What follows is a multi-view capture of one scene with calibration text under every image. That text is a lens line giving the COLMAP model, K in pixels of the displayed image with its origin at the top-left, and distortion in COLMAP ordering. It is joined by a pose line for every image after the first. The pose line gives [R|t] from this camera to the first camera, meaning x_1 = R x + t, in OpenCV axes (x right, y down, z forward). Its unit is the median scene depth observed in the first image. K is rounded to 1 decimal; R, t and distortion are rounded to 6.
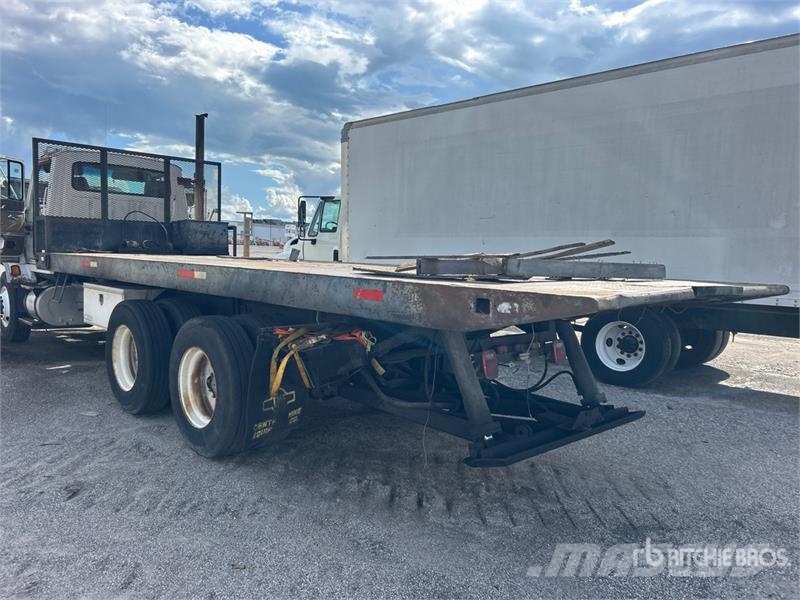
lens RADIAL K [[616.5, 0, 388.1], [0, 616.5, 286.0], [0, 0, 1]] dist [0.037332, 0.001717]
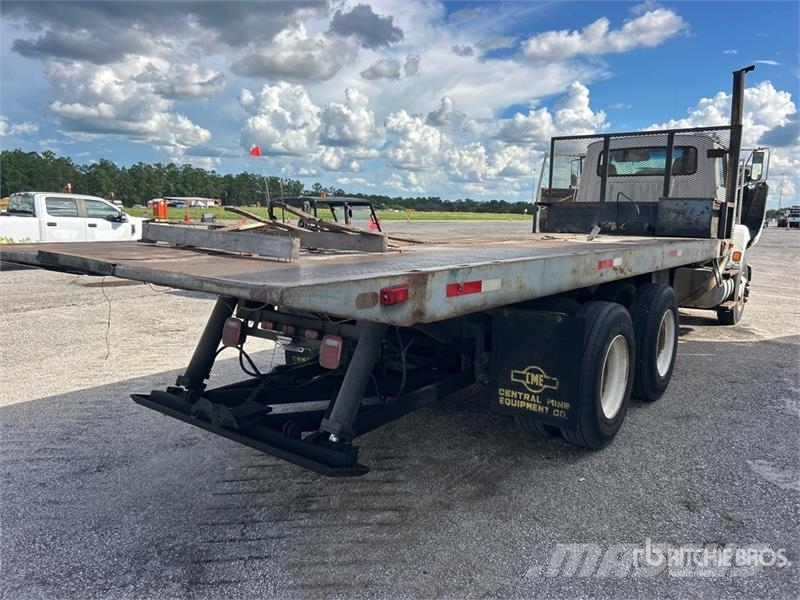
lens RADIAL K [[599.4, 0, 400.0], [0, 599.4, 300.0], [0, 0, 1]] dist [0.006444, -0.000438]
pose [[0.170097, 0.106463, -0.979659, 0.543980], [-0.074043, 0.992717, 0.095026, -0.014274], [0.982642, 0.056373, 0.176741, 0.522212]]
